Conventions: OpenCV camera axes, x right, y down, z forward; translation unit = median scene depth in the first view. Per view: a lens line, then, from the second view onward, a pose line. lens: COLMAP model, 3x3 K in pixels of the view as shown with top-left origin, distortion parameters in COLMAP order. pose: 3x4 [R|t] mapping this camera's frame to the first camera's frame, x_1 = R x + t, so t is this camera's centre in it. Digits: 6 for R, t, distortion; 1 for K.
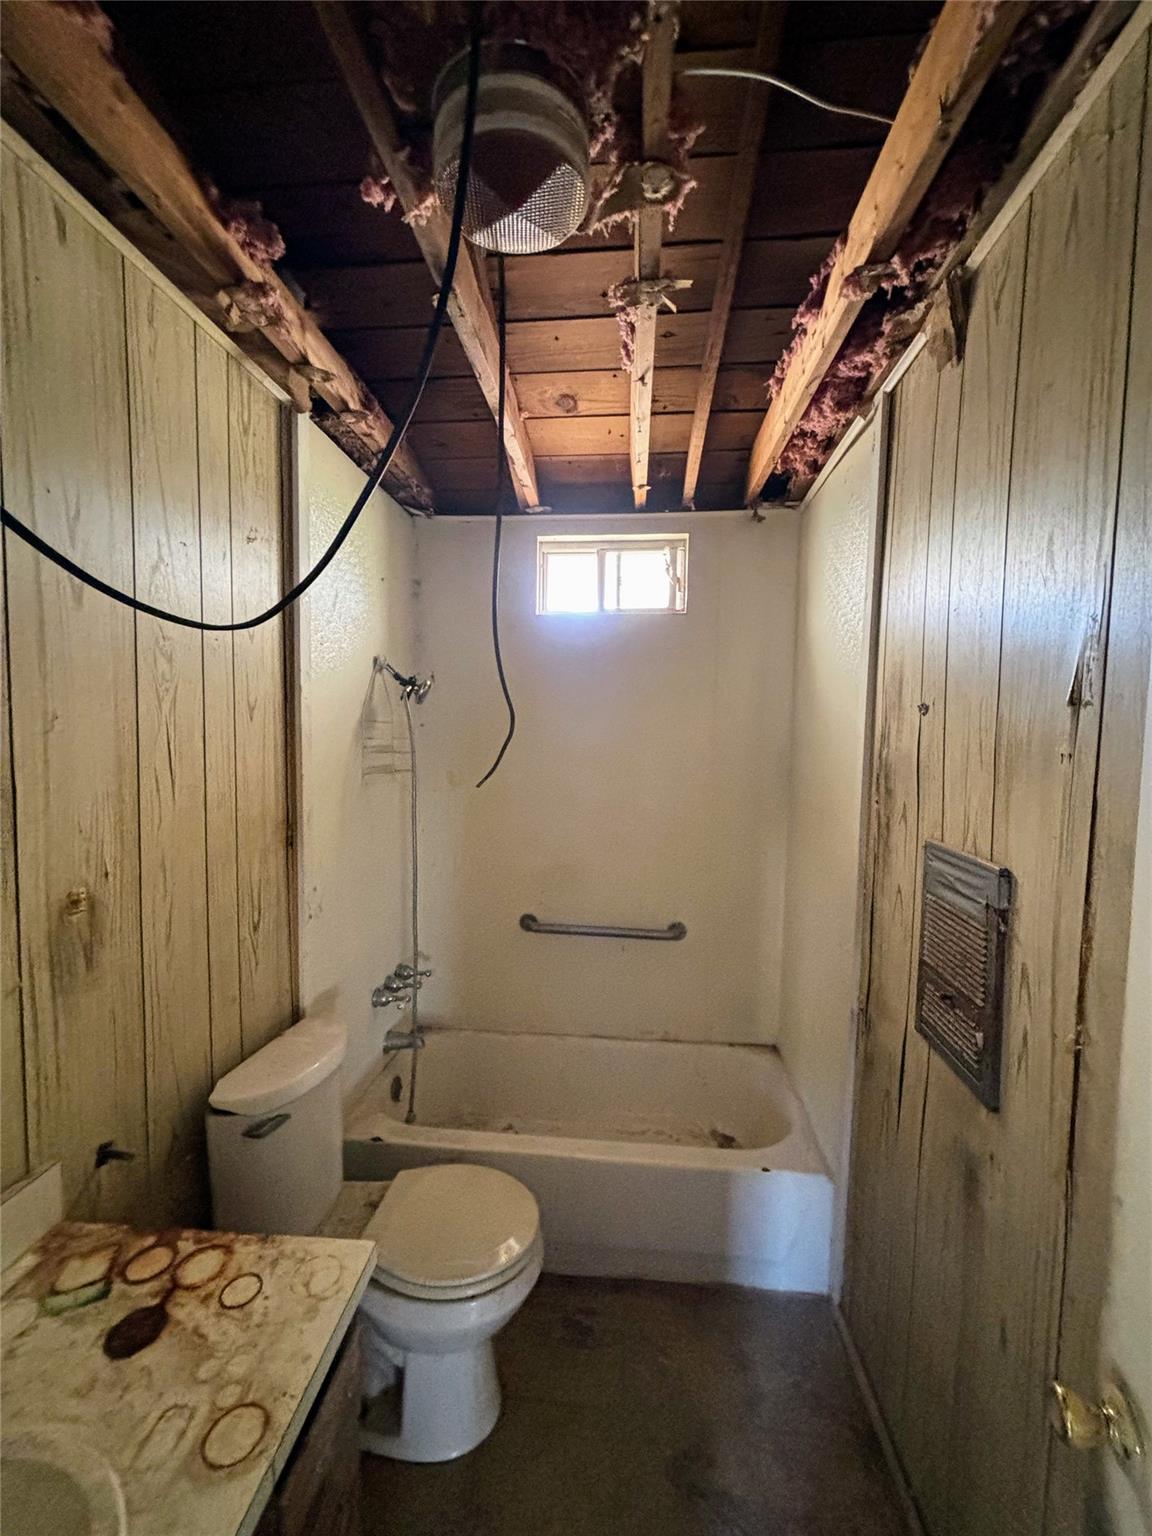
lens RADIAL K [[619.3, 0, 575.6], [0, 619.3, 767.1], [0, 0, 1]] dist [0.001837, -0.000142]
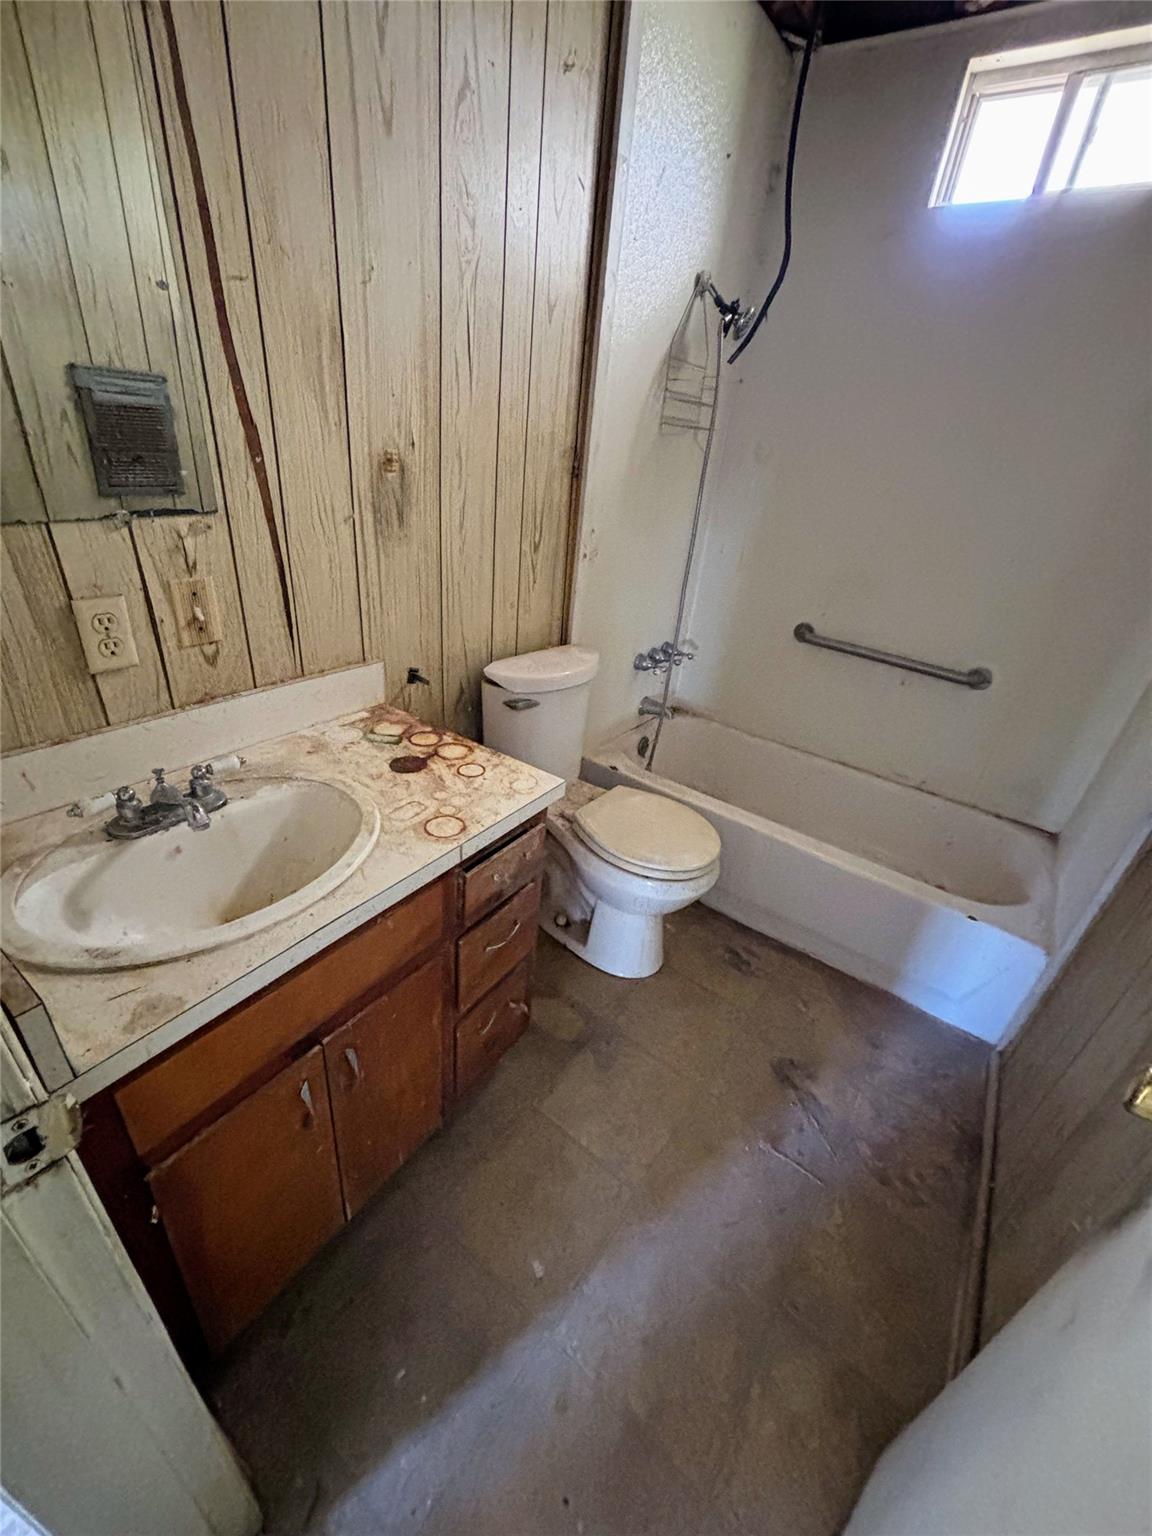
lens RADIAL K [[619.3, 0, 575.4], [0, 619.3, 766.0], [0, 0, 1]] dist [0.001837, -0.000142]
pose [[0.858329, 0.302430, -0.414497, 0.138587], [-0.117149, 0.902000, 0.415538, 0.151204], [0.499548, -0.308111, 0.809642, 0.007307]]
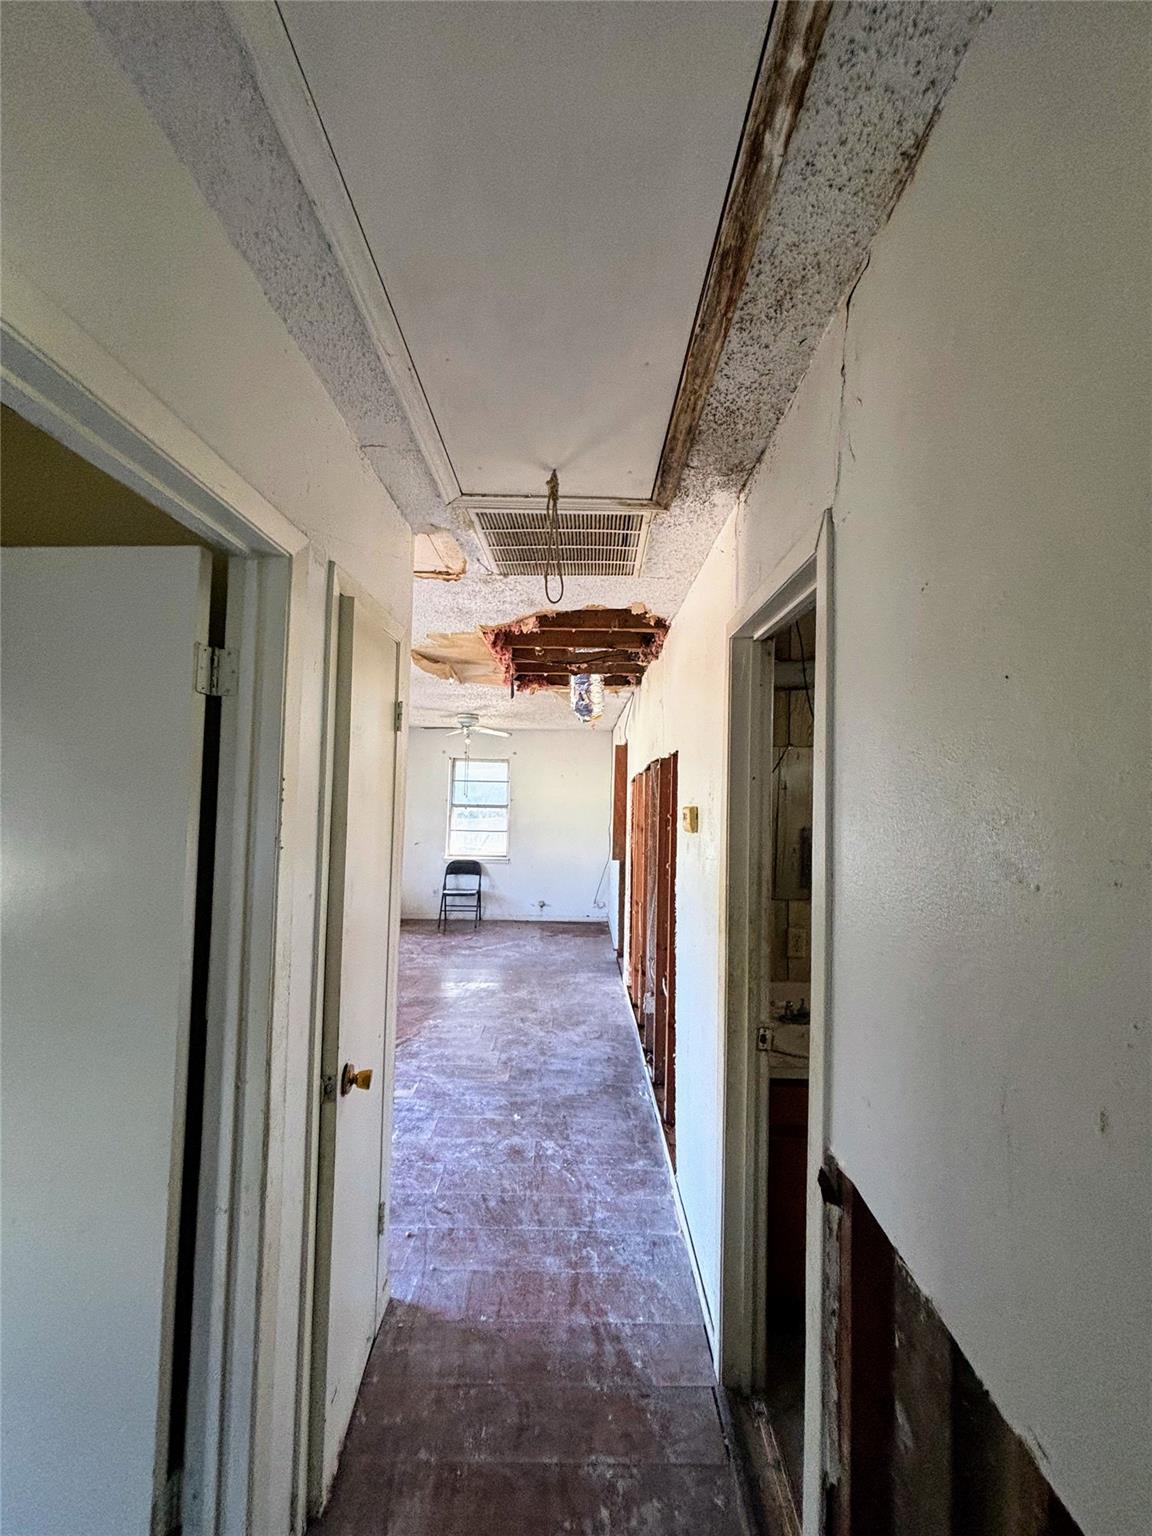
lens RADIAL K [[619.3, 0, 578.3], [0, 619.3, 764.5], [0, 0, 1]] dist [0.001837, -0.000142]
pose [[0.095606, -0.054987, -0.993899, 1.047622], [-0.086101, 0.994274, -0.063290, 0.033582], [0.991688, 0.091627, 0.090324, -0.453820]]
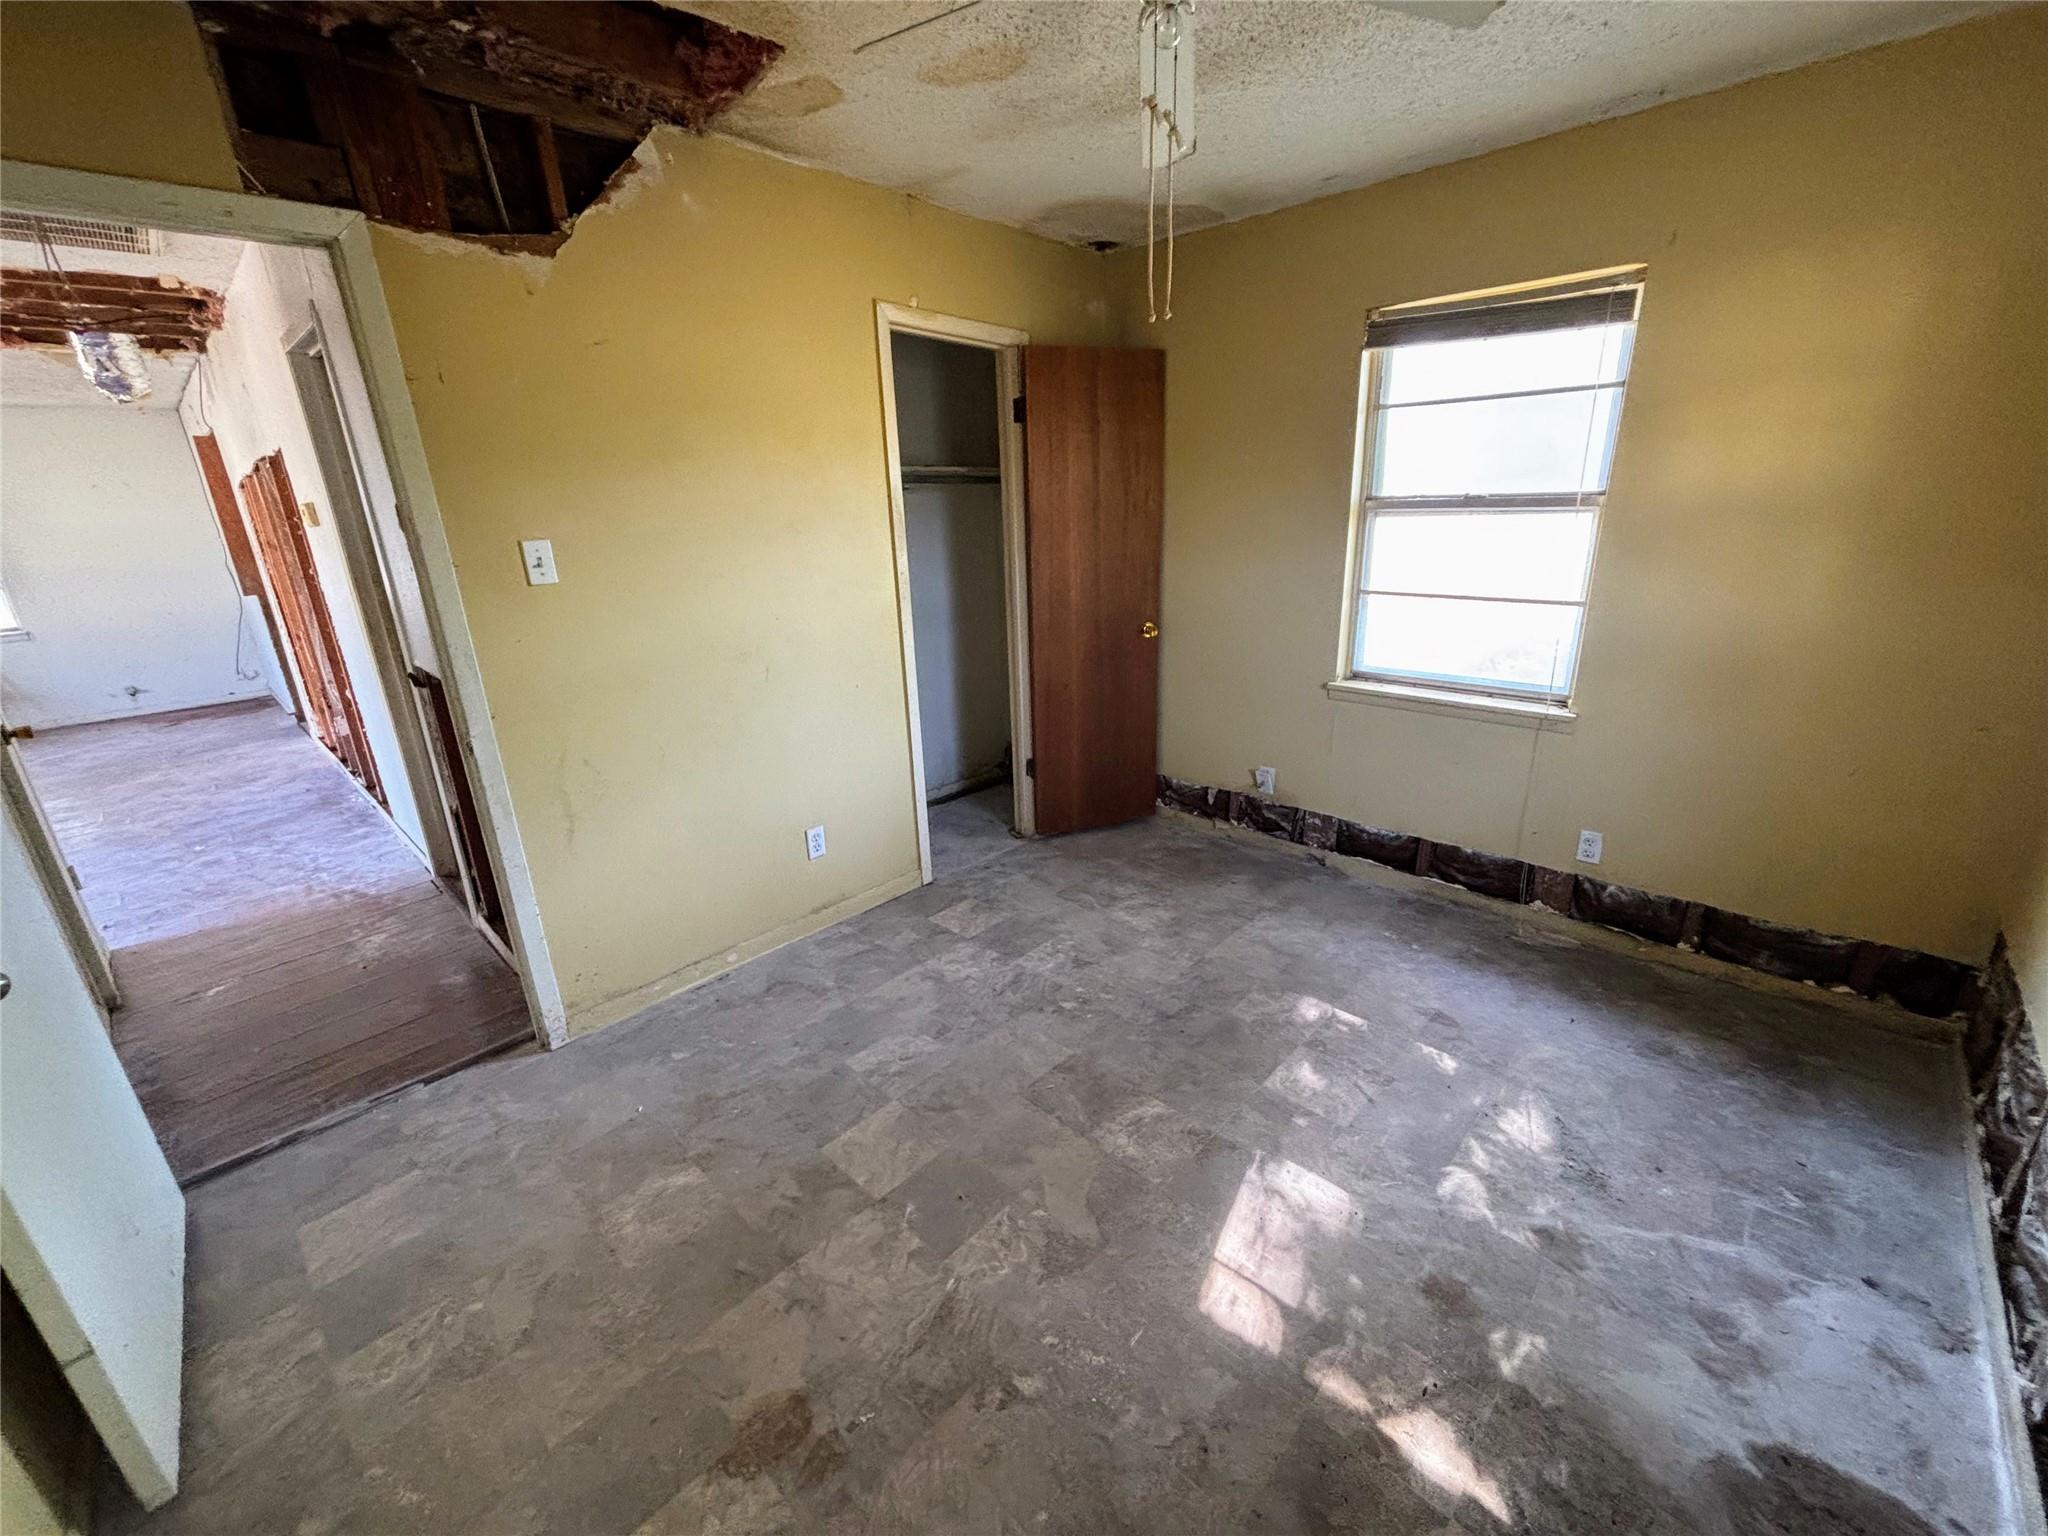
lens RADIAL K [[825.7, 0, 1026.7], [0, 825.7, 765.5], [0, 0, 1]] dist [0.001837, -0.000142]
pose [[0.784644, 0.156611, -0.599839, 2.672133], [0.005062, 0.965915, 0.258810, 0.141602], [0.619926, -0.206110, 0.757107, -0.686609]]
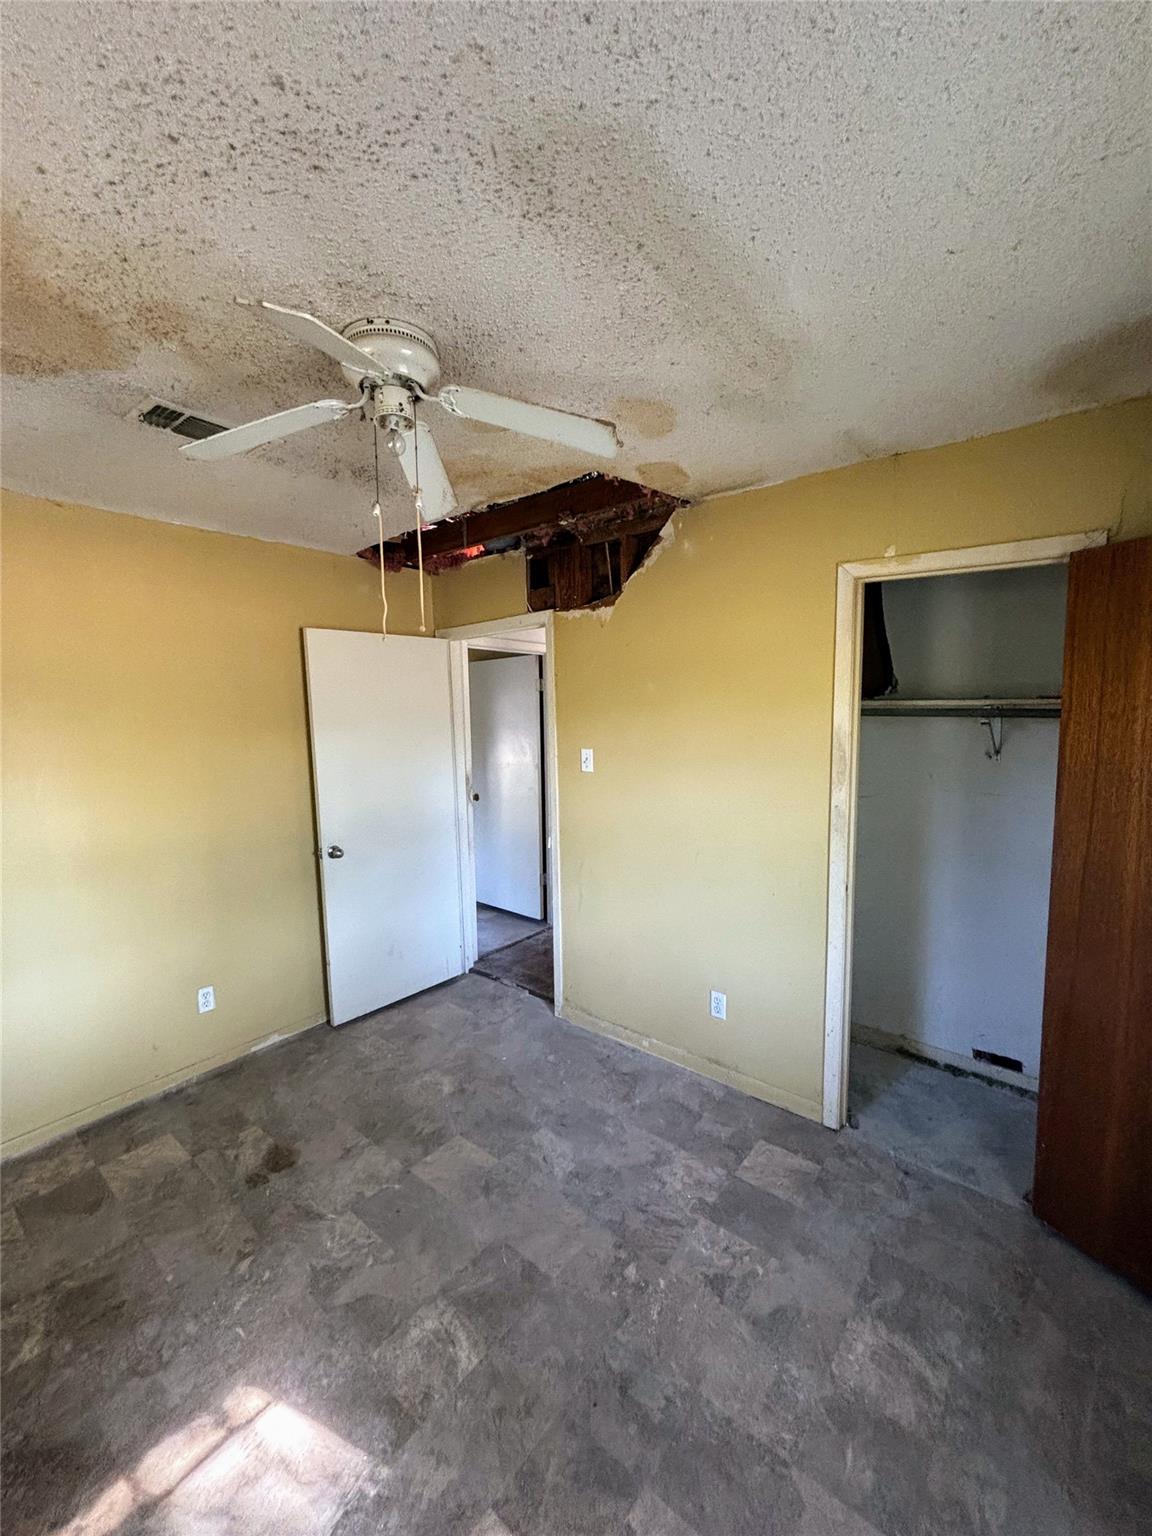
lens RADIAL K [[619.3, 0, 575.1], [0, 619.3, 769.4], [0, 0, 1]] dist [0.001837, -0.000142]
pose [[-0.566514, 0.073267, -0.820789, 2.770221], [-0.041129, 0.992284, 0.116963, -0.045517], [0.823025, 0.100019, -0.559129, 1.123278]]
